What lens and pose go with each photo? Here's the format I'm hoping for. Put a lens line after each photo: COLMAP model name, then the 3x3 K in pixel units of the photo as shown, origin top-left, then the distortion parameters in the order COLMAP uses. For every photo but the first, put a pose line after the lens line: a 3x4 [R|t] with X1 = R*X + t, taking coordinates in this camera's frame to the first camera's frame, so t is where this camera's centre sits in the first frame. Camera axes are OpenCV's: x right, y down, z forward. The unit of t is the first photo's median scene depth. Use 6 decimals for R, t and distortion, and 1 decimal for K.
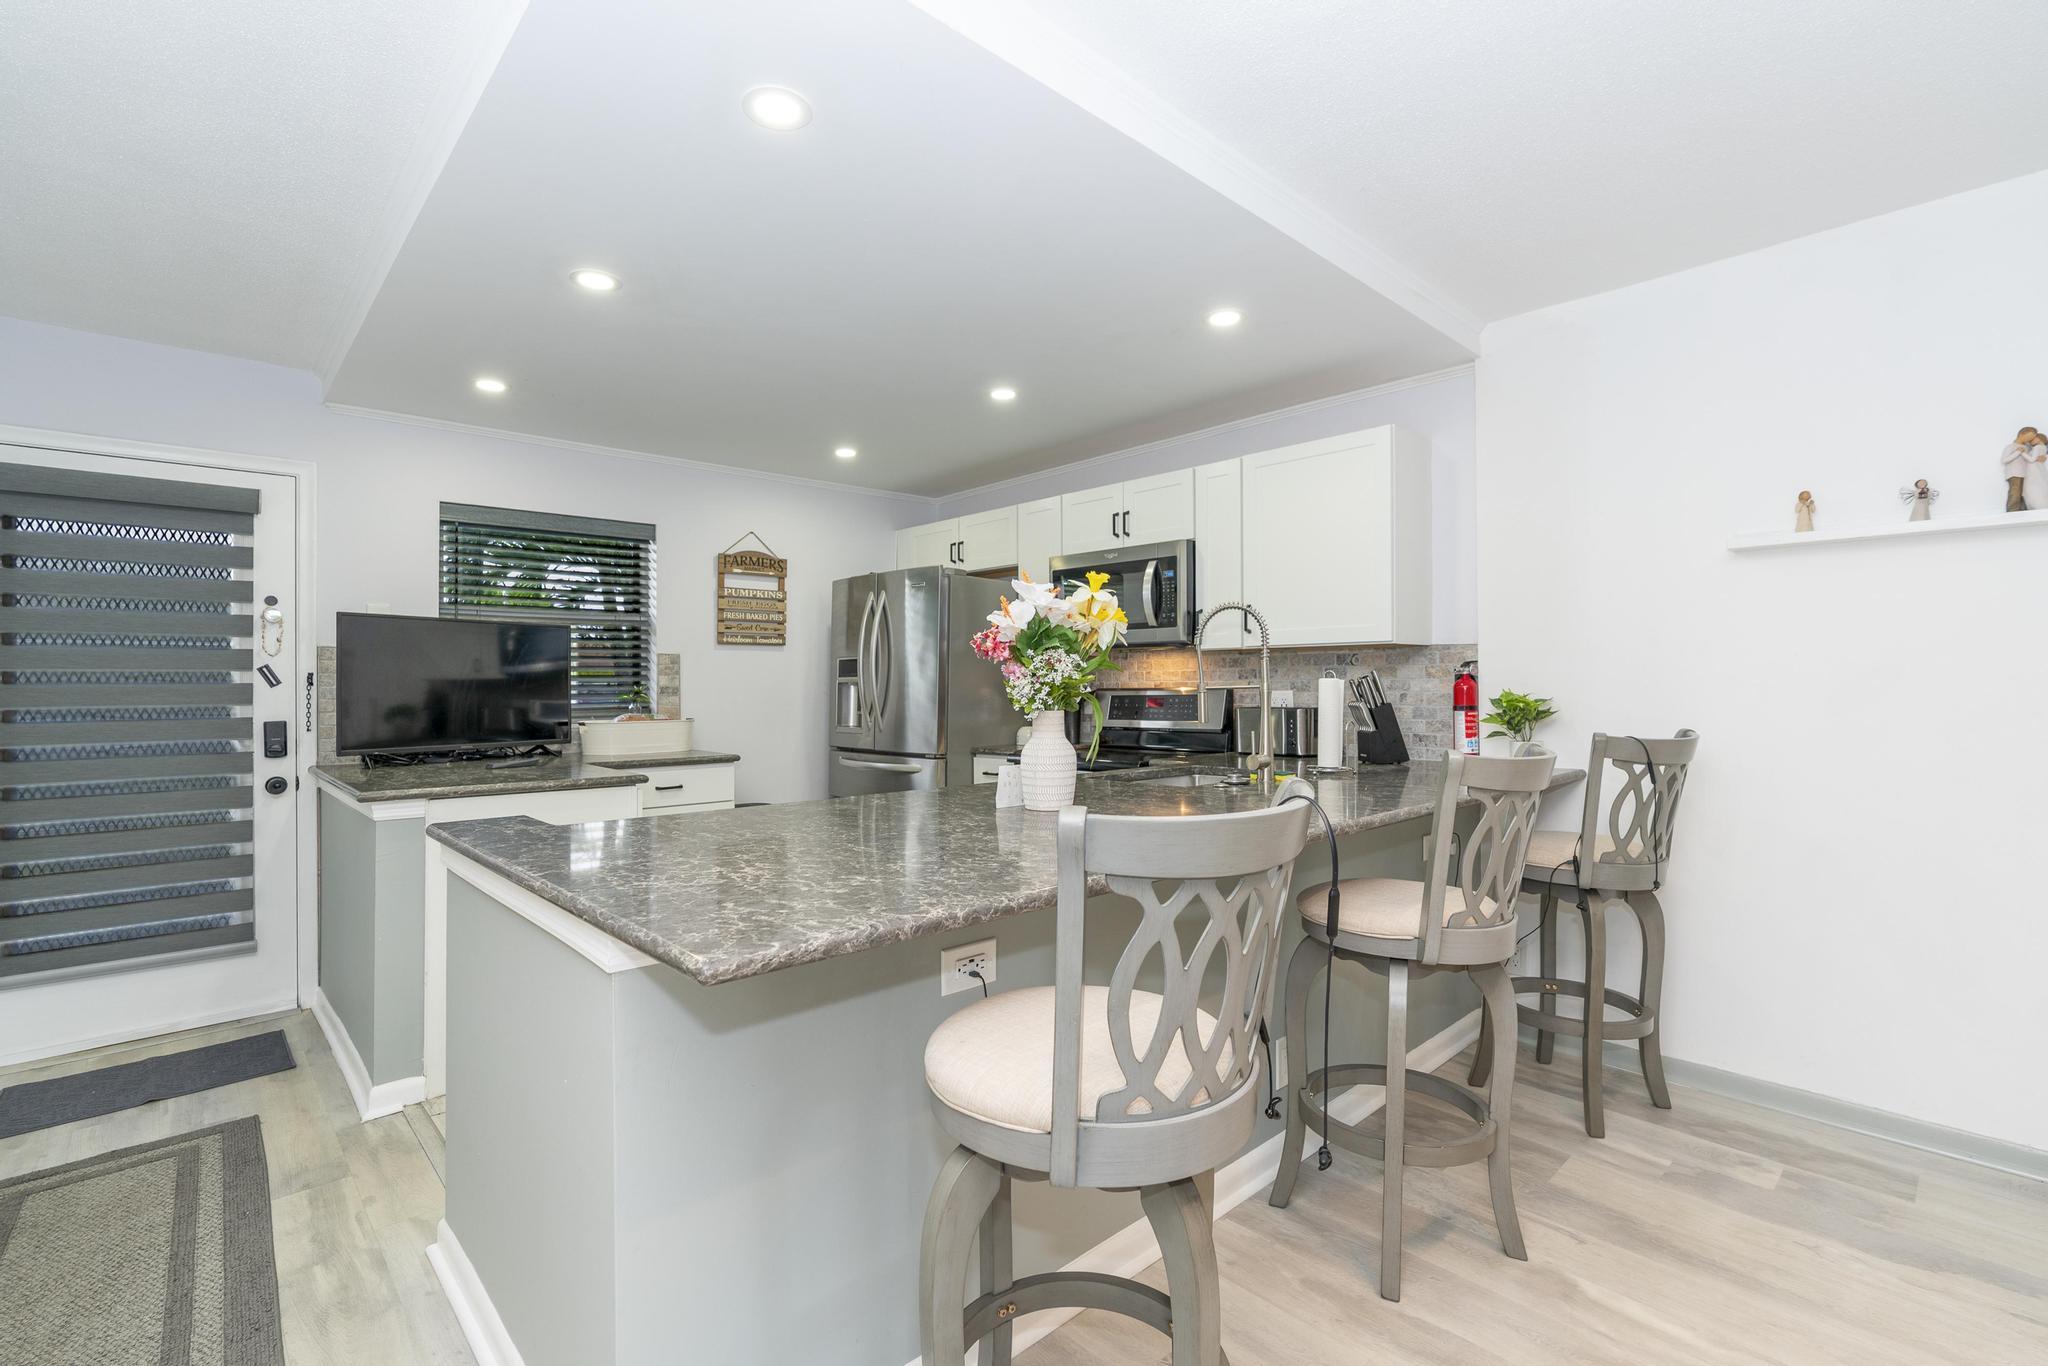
lens RADIAL K [[922.6, 0, 1020.7], [0, 922.6, 677.7], [0, 0, 1]] dist [-0.008551, 0.003135]
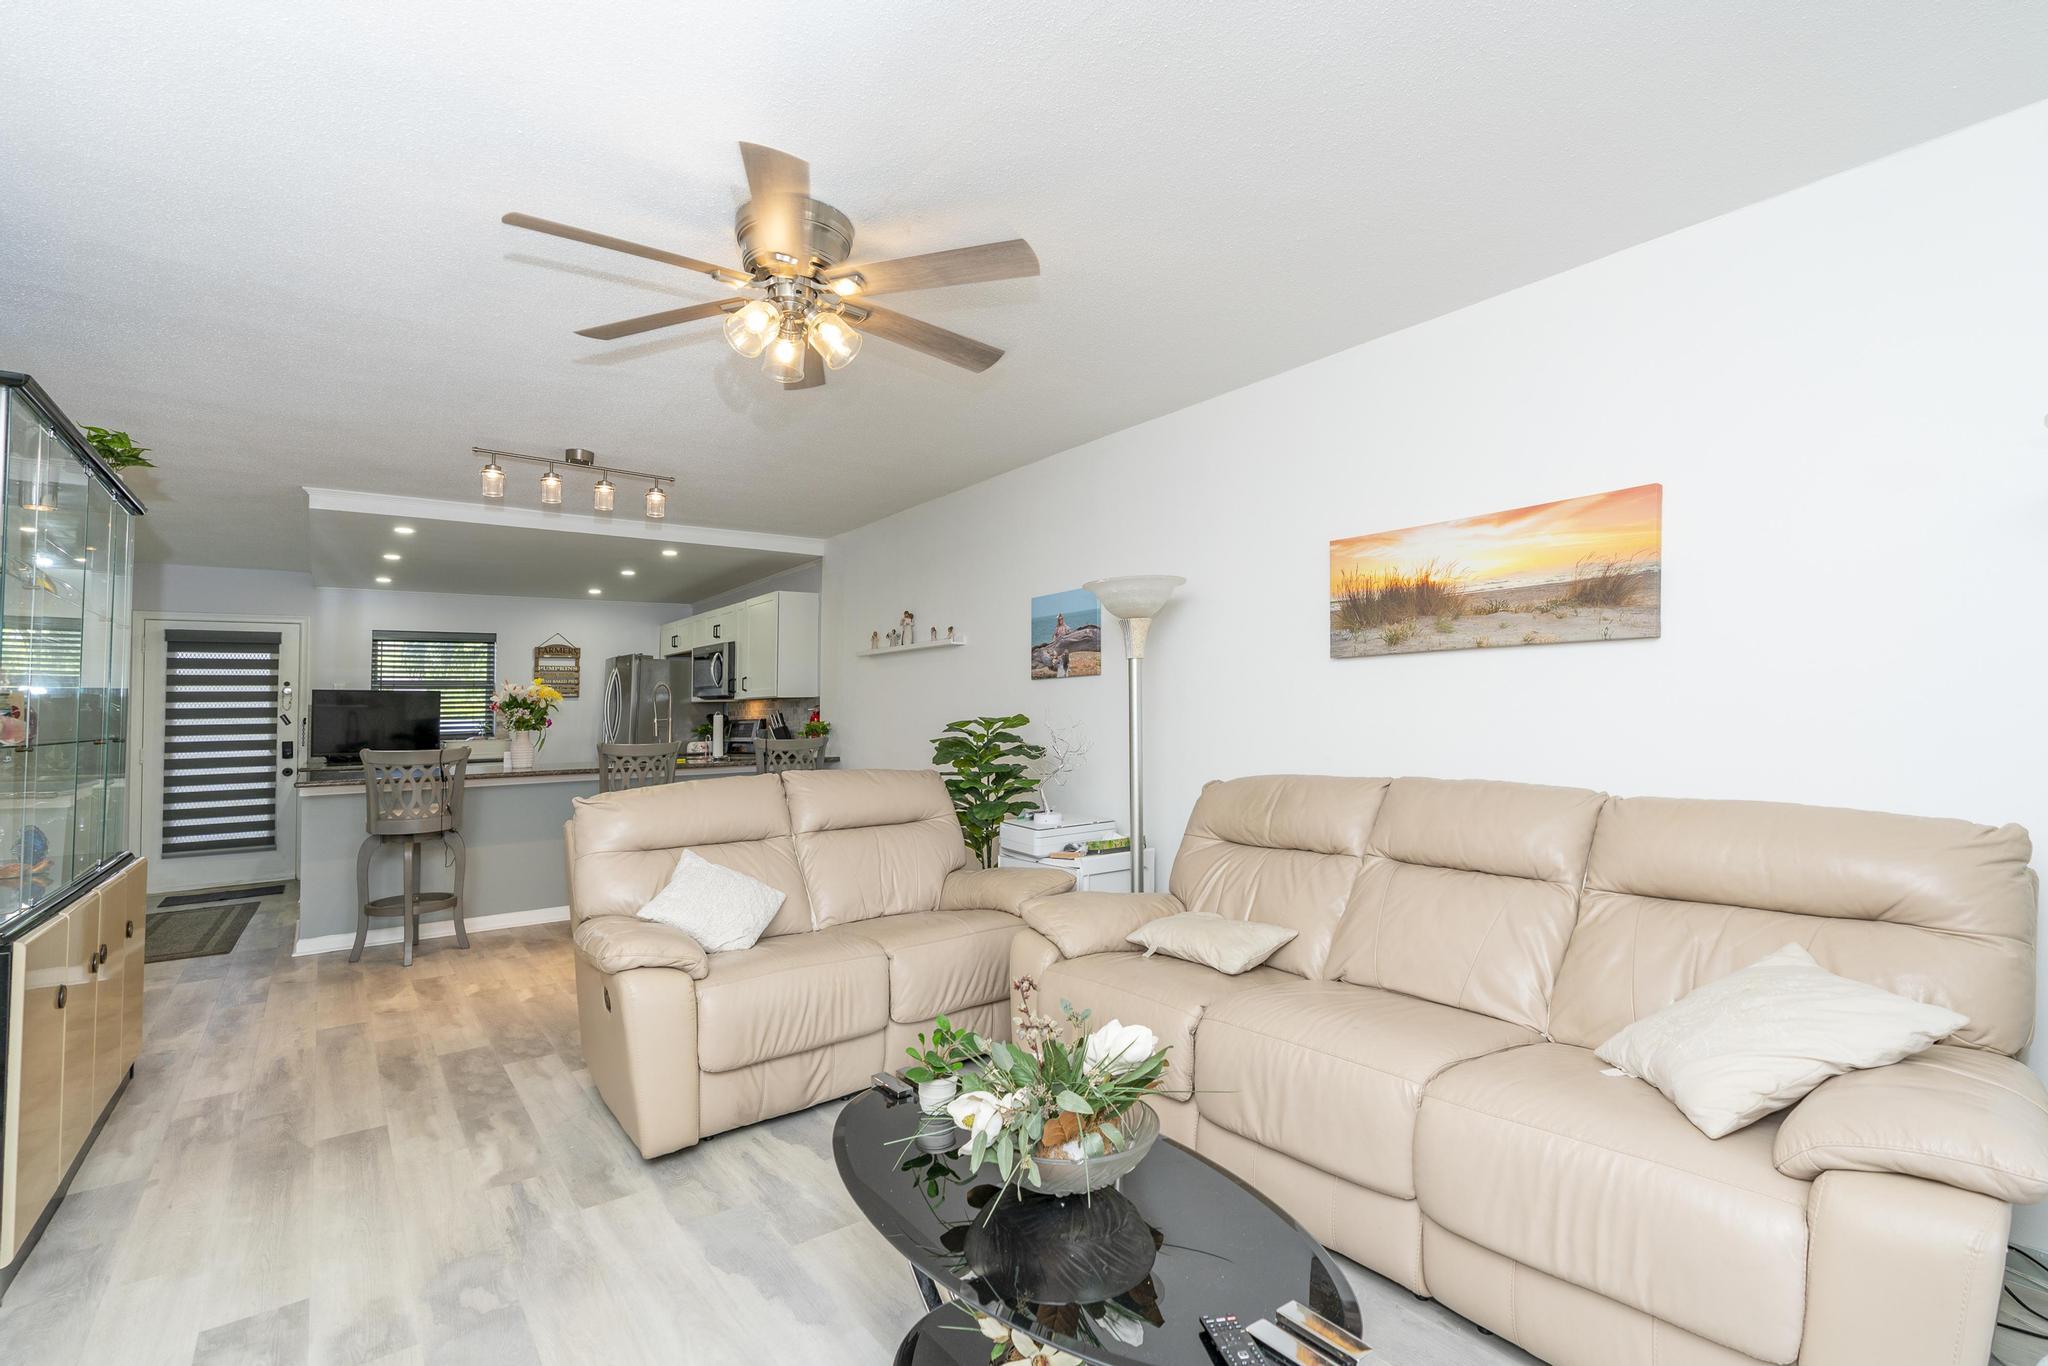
lens RADIAL K [[922.6, 0, 1012.1], [0, 922.6, 668.6], [0, 0, 1]] dist [-0.008551, 0.003135]
pose [[0.994628, -0.018909, -0.101772, 1.061238], [0.014775, 0.999041, -0.041223, -0.007750], [0.102454, 0.039498, 0.993953, -0.931518]]
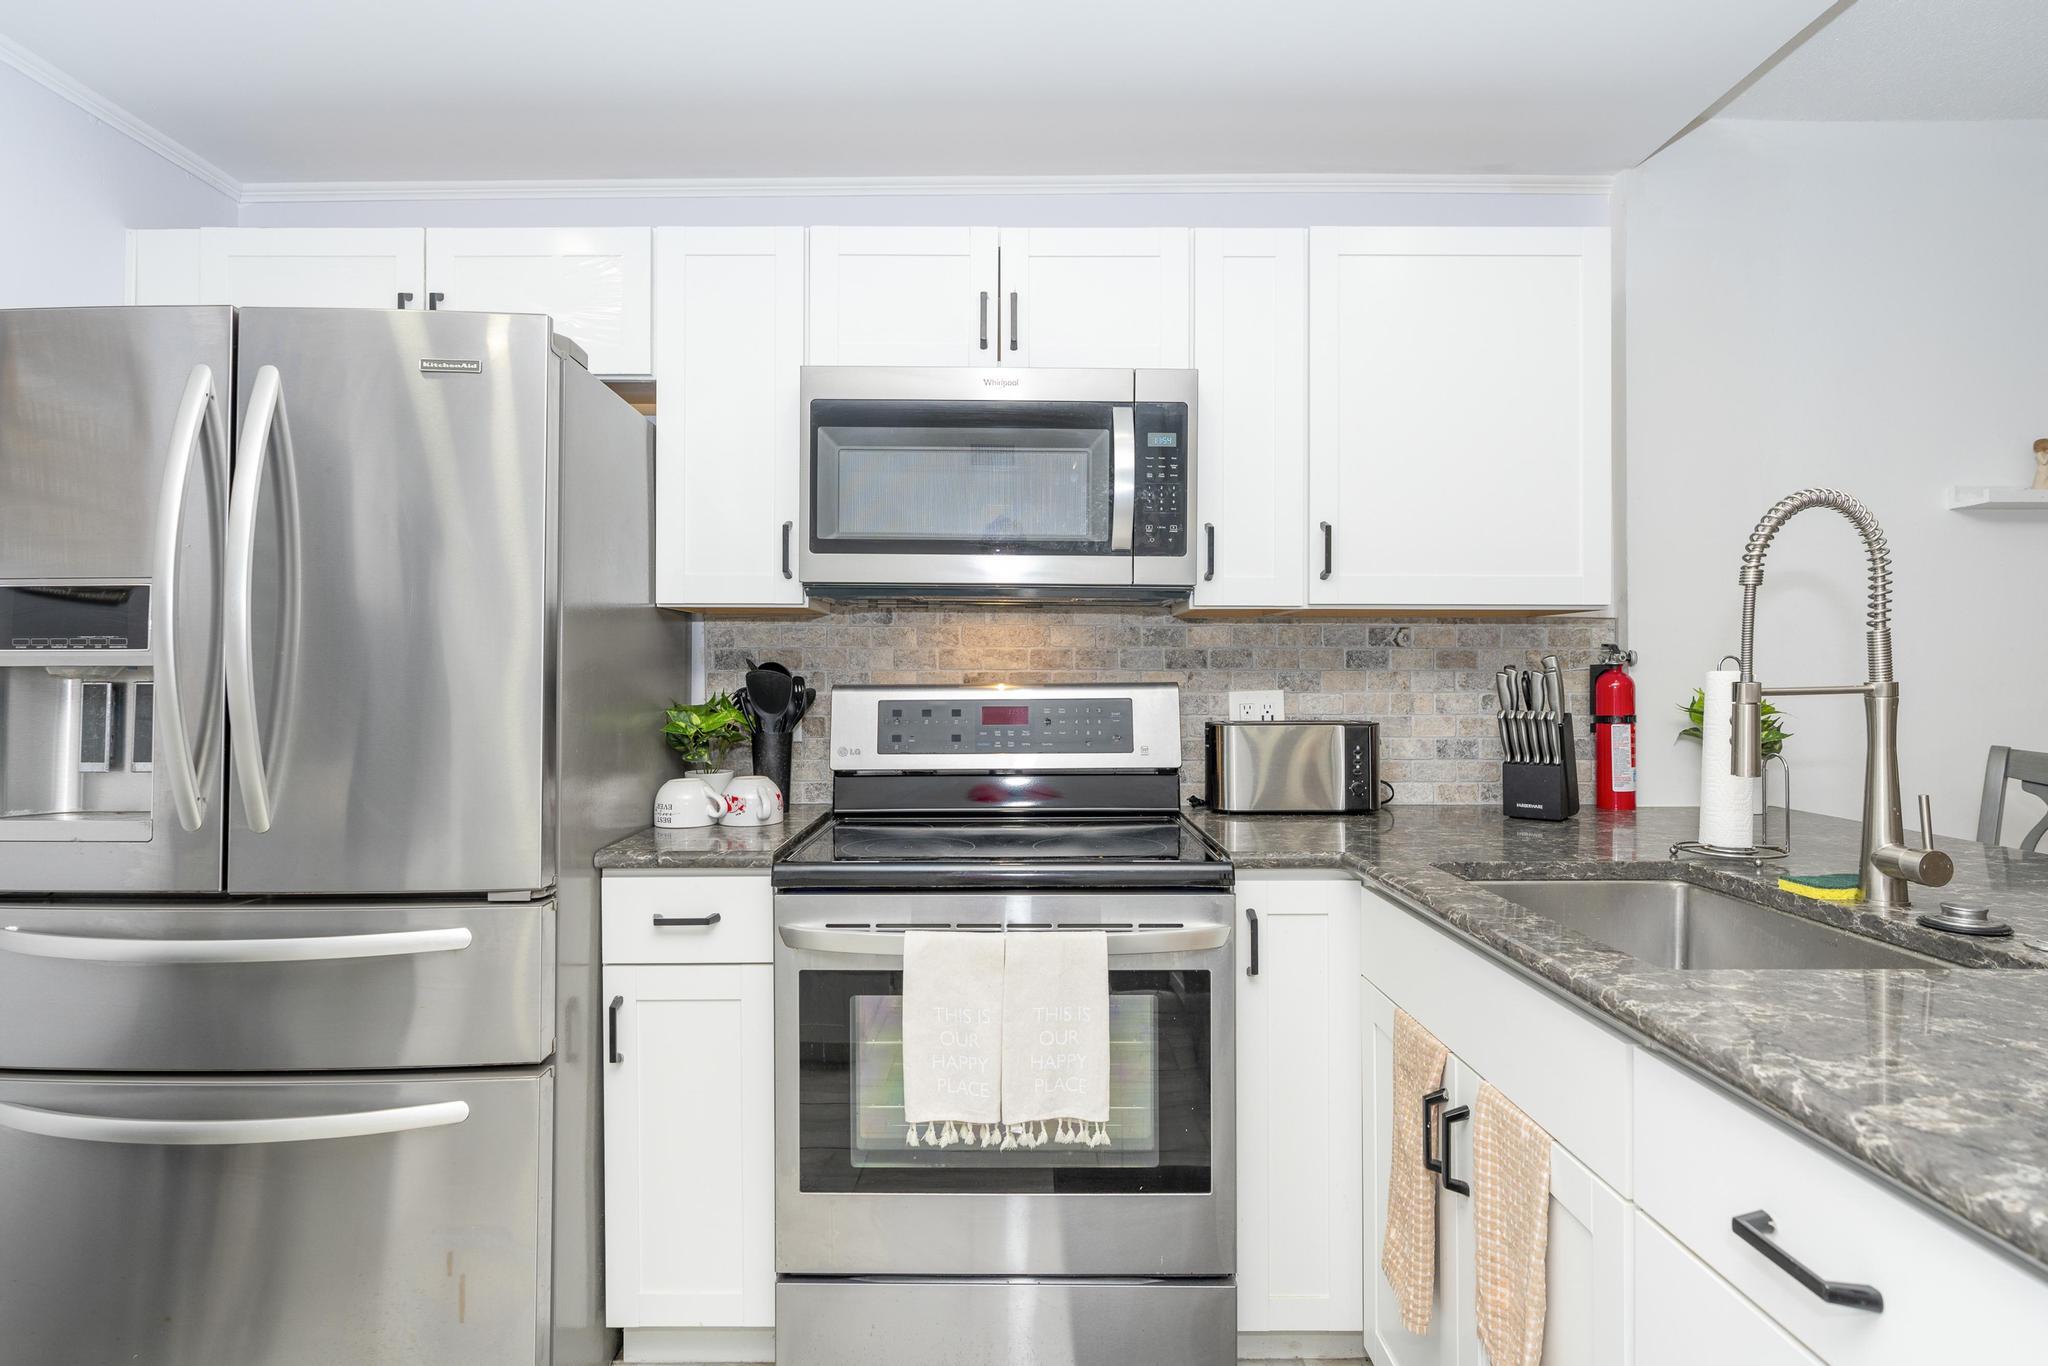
lens RADIAL K [[1010.0, 0, 1024.2], [0, 1010.0, 676.7], [0, 0, 1]] dist [-0.000200, -0.000310]
pose [[0.678826, 0.010817, 0.734219, -0.289308], [-0.011541, 0.999925, -0.004062, 0.010397], [-0.734208, -0.005716, 0.678900, 0.787620]]
